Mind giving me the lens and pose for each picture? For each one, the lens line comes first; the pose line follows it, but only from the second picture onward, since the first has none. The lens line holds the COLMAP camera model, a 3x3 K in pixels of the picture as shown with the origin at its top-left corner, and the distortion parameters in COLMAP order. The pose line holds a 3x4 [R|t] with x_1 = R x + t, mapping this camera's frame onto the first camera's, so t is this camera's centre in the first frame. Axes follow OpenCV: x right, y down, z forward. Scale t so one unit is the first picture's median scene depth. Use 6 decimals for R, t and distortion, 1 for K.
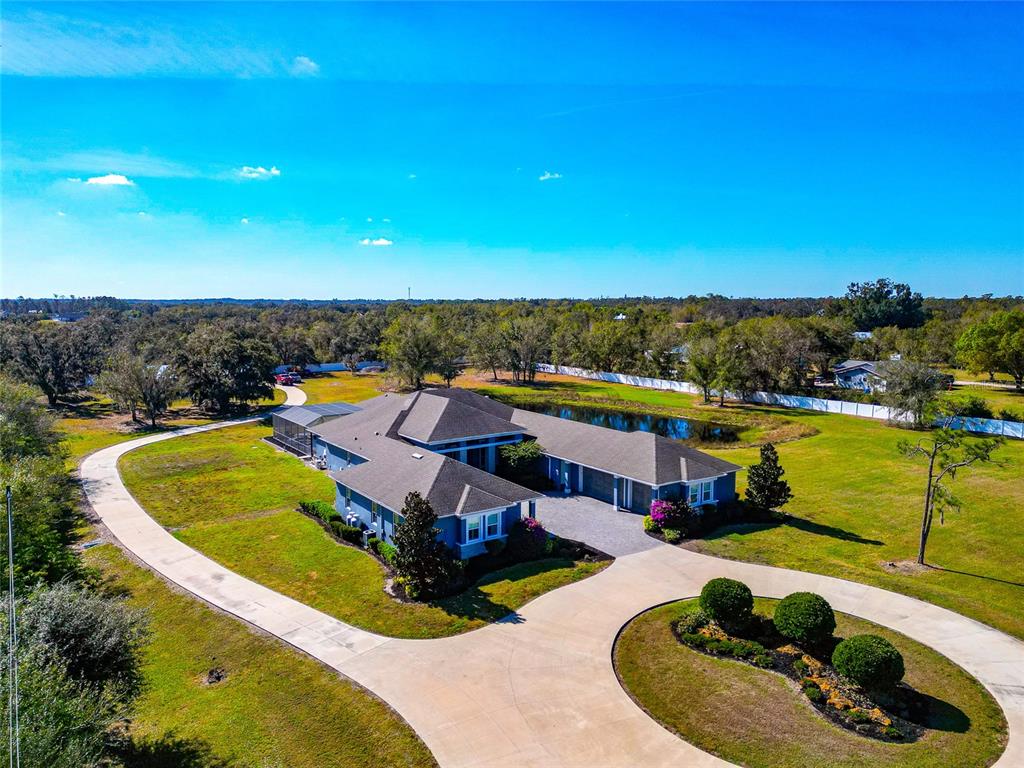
lens RADIAL K [[749.5, 0, 509.5], [0, 749.5, 390.1], [0, 0, 1]] dist [0.051274, -0.044201]
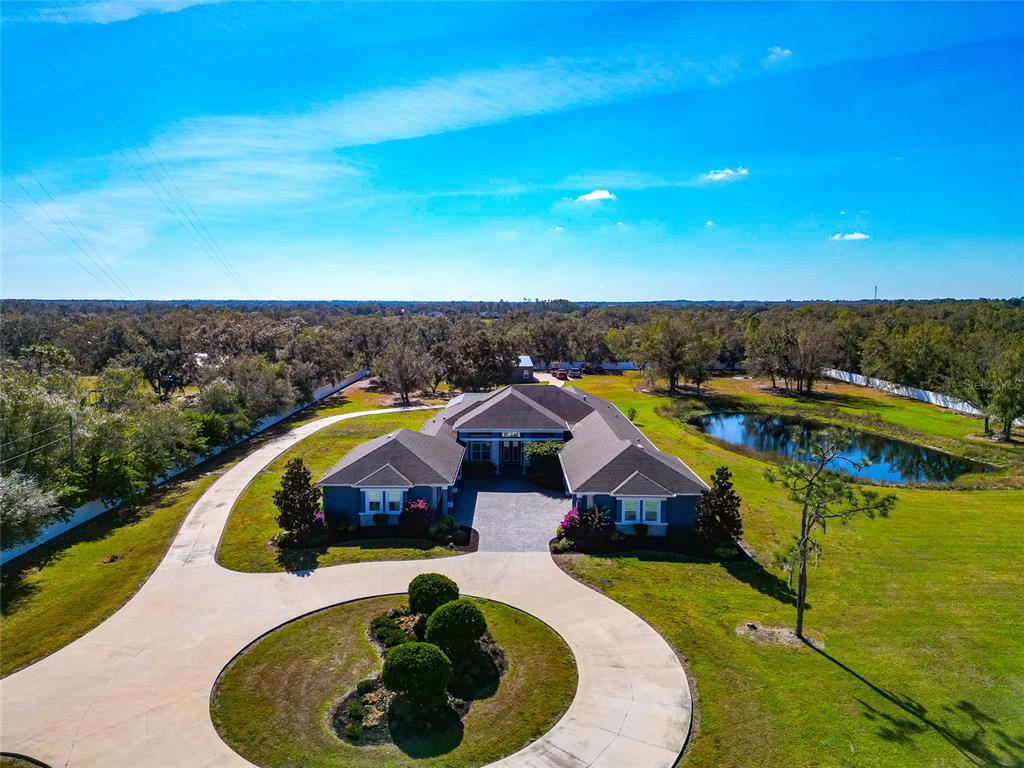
lens RADIAL K [[749.5, 0, 485.3], [0, 749.5, 382.4], [0, 0, 1]] dist [0.051274, -0.044201]
pose [[0.812070, 0.063743, -0.580068, 0.313687], [-0.070437, 0.997456, 0.011001, -0.008725], [0.579293, 0.031925, 0.814494, 0.070631]]
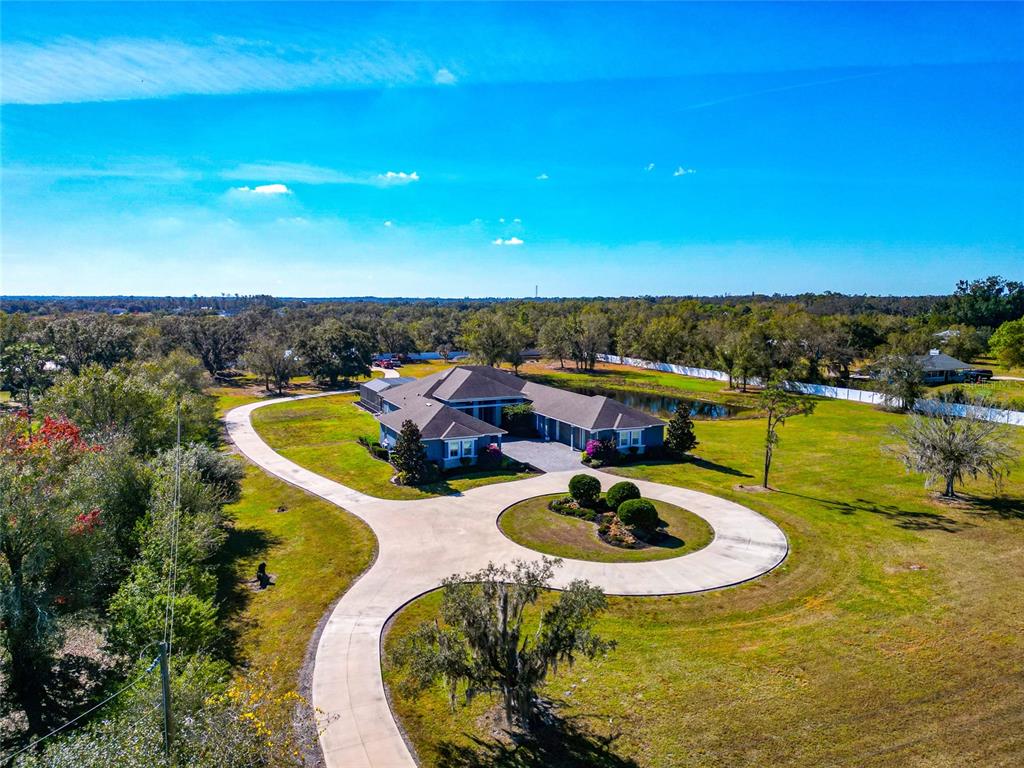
lens RADIAL K [[749.5, 0, 504.5], [0, 749.5, 401.8], [0, 0, 1]] dist [0.051274, -0.044201]
pose [[0.983150, 0.026118, -0.180924, 0.137788], [-0.022869, 0.999538, 0.020021, 0.023249], [0.181364, -0.015546, 0.983293, -0.201861]]
